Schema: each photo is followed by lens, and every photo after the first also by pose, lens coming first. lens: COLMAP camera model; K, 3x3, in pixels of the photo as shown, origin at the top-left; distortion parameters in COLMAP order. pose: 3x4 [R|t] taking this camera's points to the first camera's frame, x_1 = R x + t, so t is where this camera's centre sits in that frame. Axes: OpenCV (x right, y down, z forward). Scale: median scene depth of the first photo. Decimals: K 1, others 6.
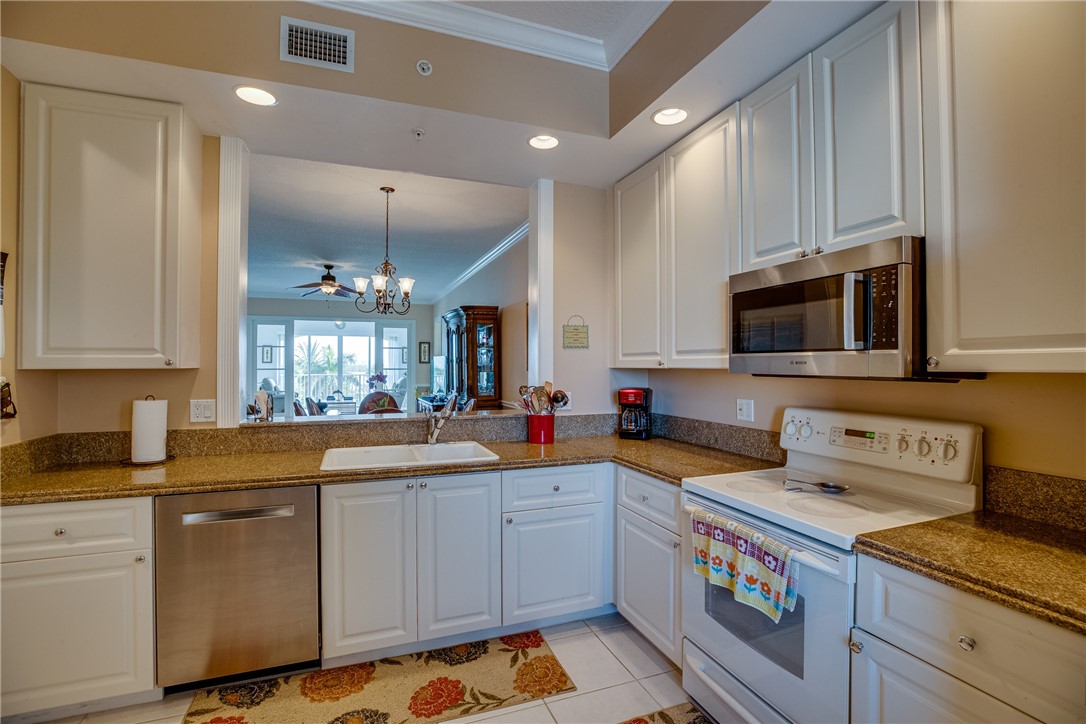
lens RADIAL K [[499.1, 0, 543.9], [0, 499.1, 361.6], [0, 0, 1]] dist [-0.048067, 0.015467]
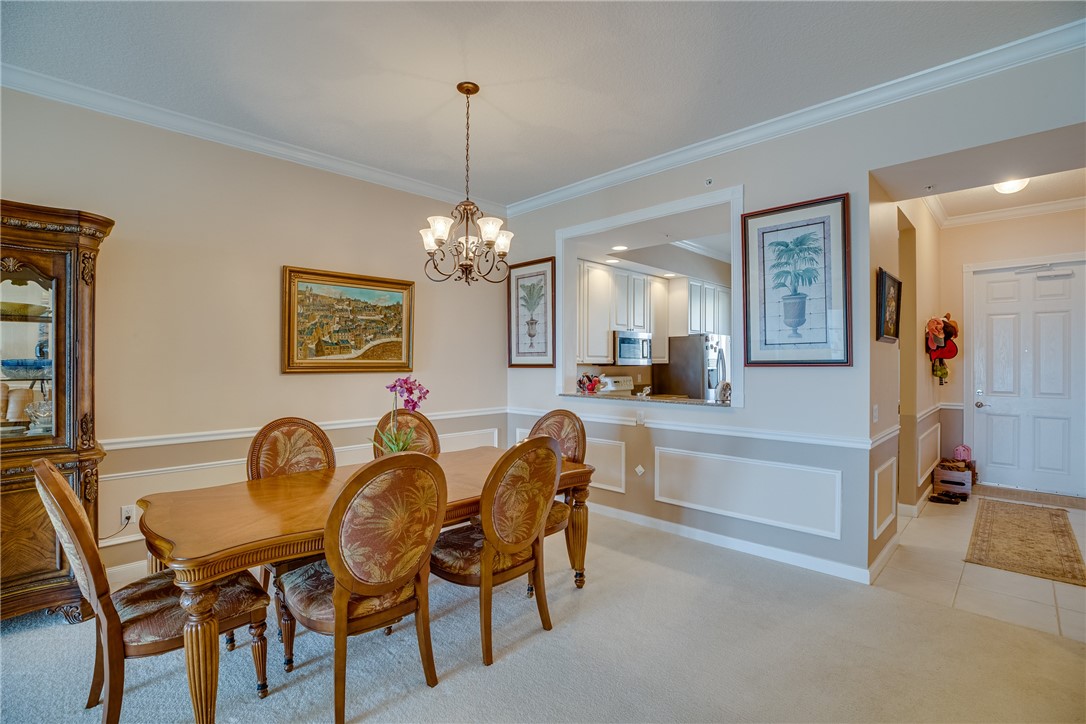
lens RADIAL K [[499.1, 0, 543.9], [0, 499.1, 361.6], [0, 0, 1]] dist [-0.048067, 0.015467]
pose [[-0.411062, 0.000006, 0.911607, -1.863281], [-0.006641, 0.999973, -0.003001, 0.015263], [-0.911583, -0.007288, -0.411051, 2.326189]]
